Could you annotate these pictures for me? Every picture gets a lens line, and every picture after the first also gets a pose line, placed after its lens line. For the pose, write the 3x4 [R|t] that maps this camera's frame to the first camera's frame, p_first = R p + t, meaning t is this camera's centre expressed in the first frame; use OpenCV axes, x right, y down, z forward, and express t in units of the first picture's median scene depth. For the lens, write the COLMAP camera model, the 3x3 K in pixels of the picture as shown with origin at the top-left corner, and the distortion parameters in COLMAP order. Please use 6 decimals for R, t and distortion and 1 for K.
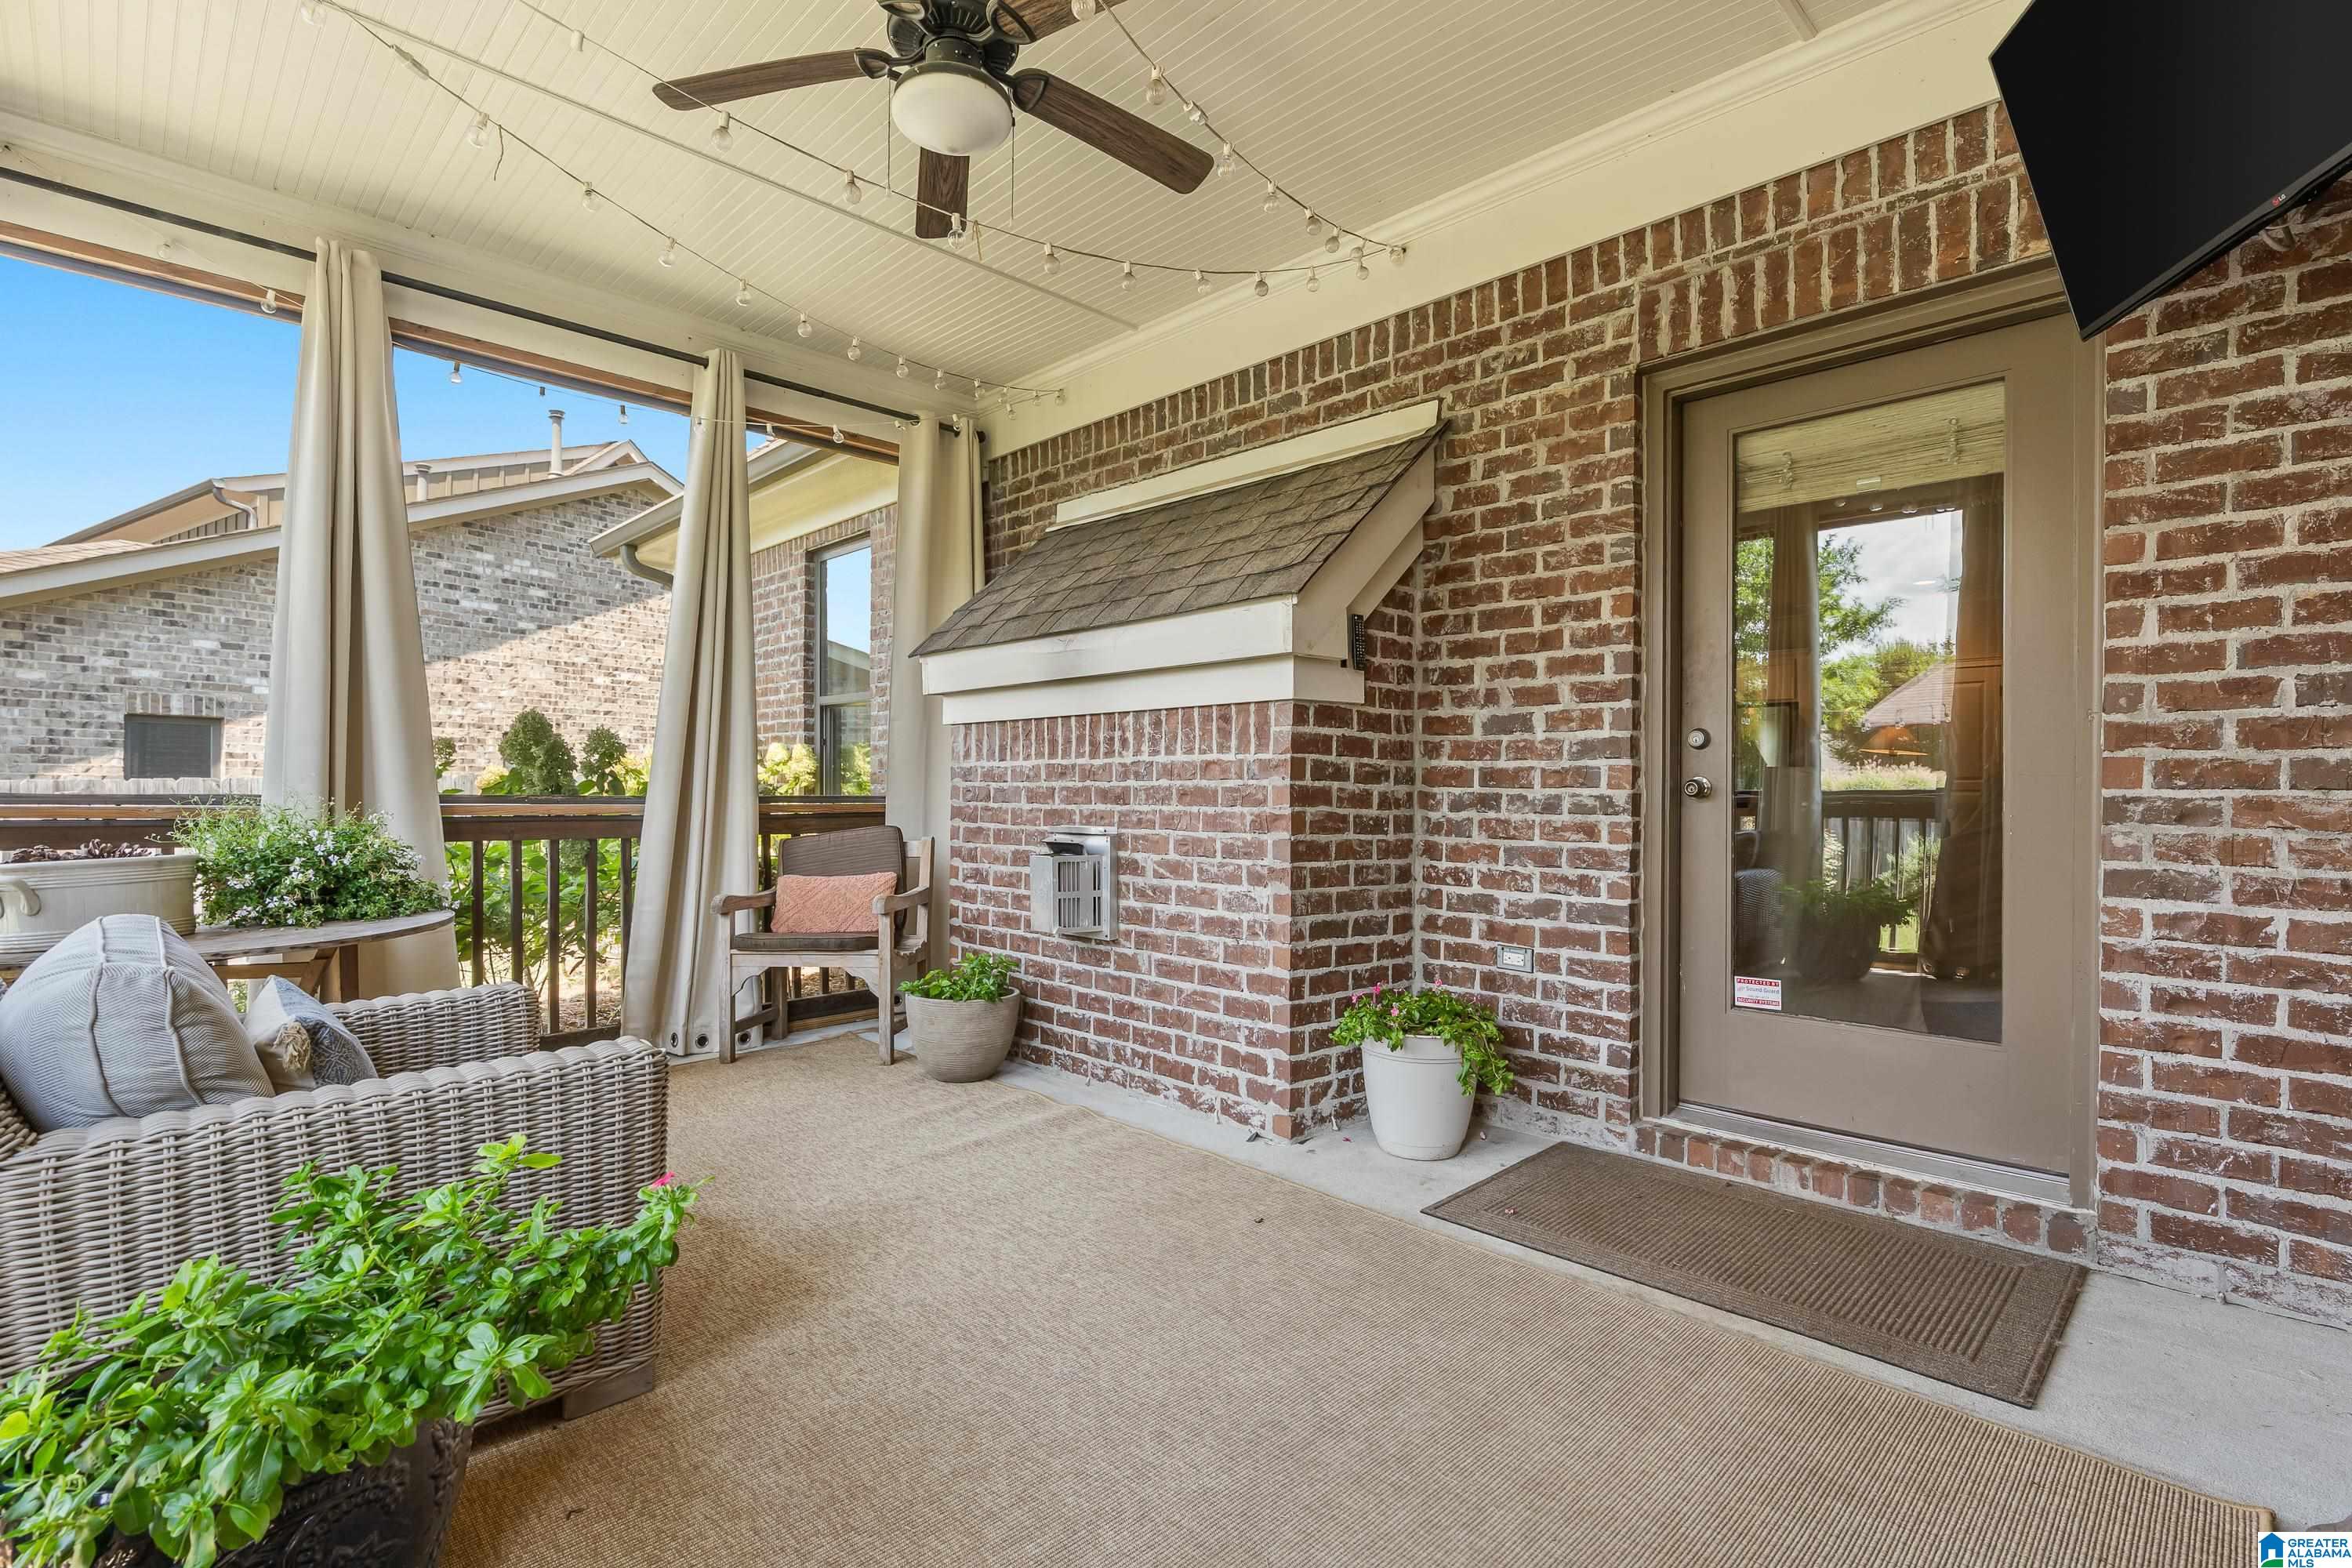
lens RADIAL K [[1079.1, 0, 1168.4], [0, 1079.1, 785.6], [0, 0, 1]] dist [0.000613, -0.000017]
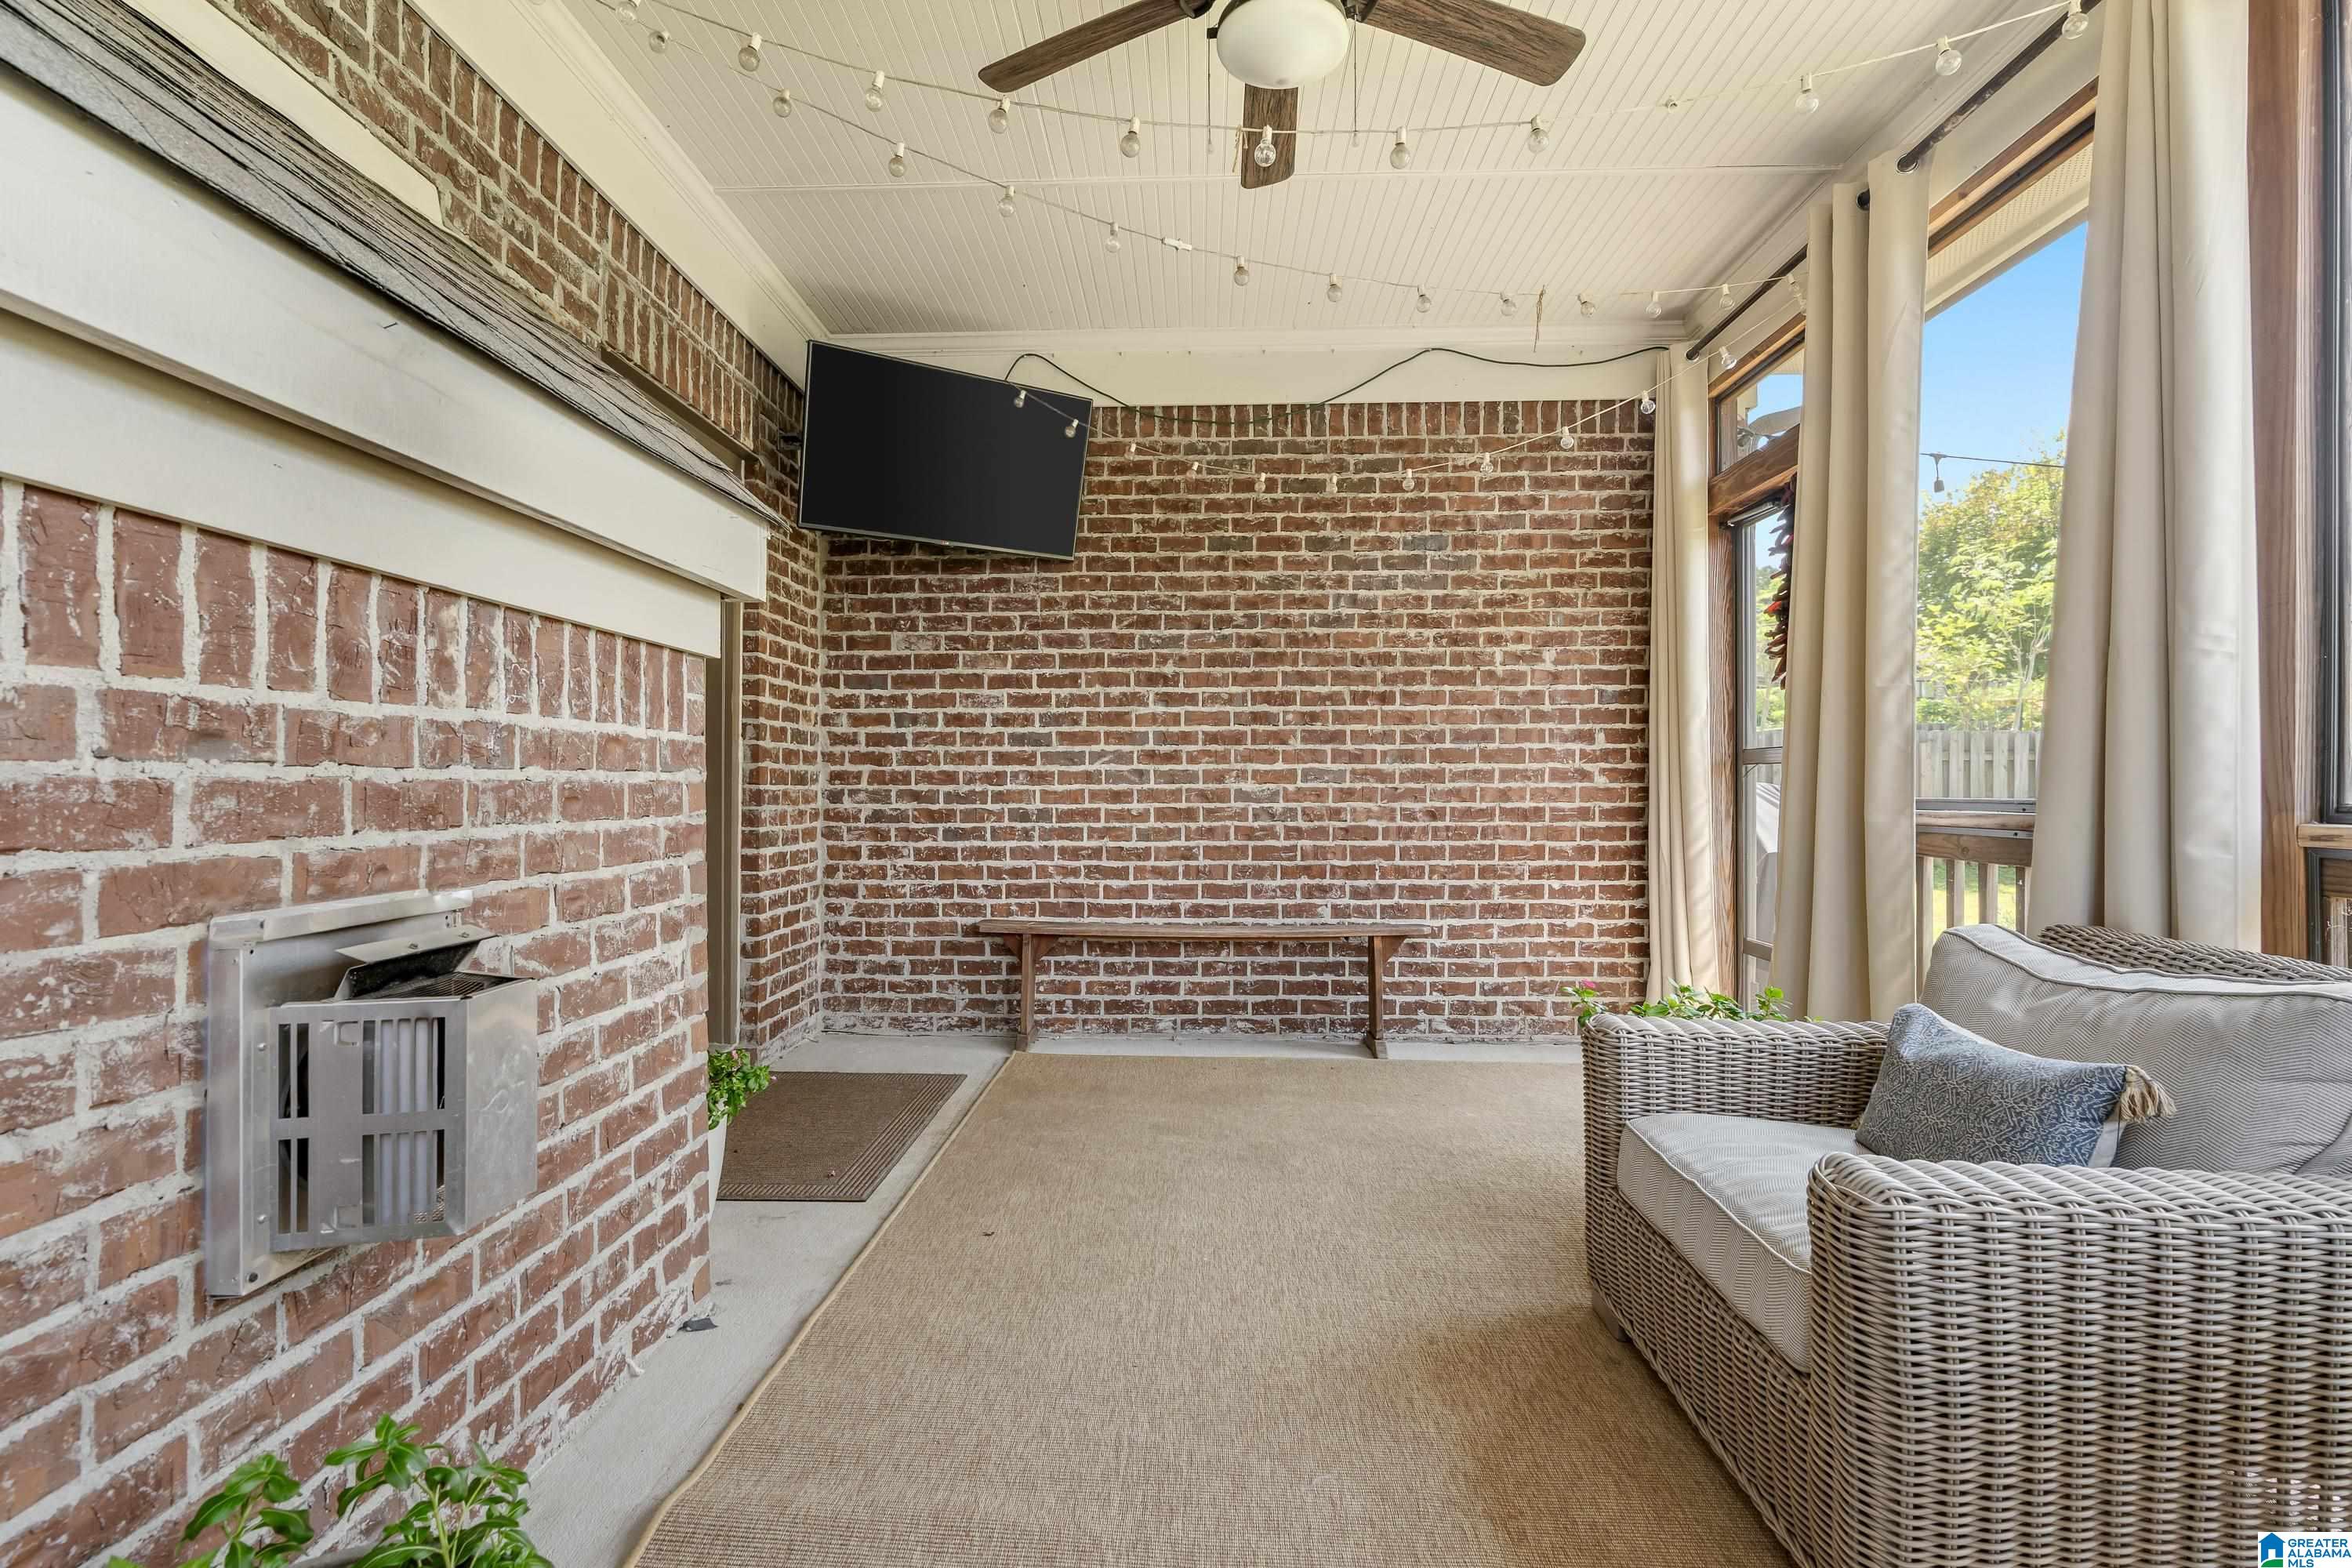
lens RADIAL K [[1079.1, 0, 1168.4], [0, 1079.1, 785.2], [0, 0, 1]] dist [0.000613, -0.000017]
pose [[-0.688395, -0.005317, 0.725317, -0.522923], [-0.009369, 0.999955, -0.001562, 0.000234], [-0.725276, -0.007870, -0.688414, 1.114881]]
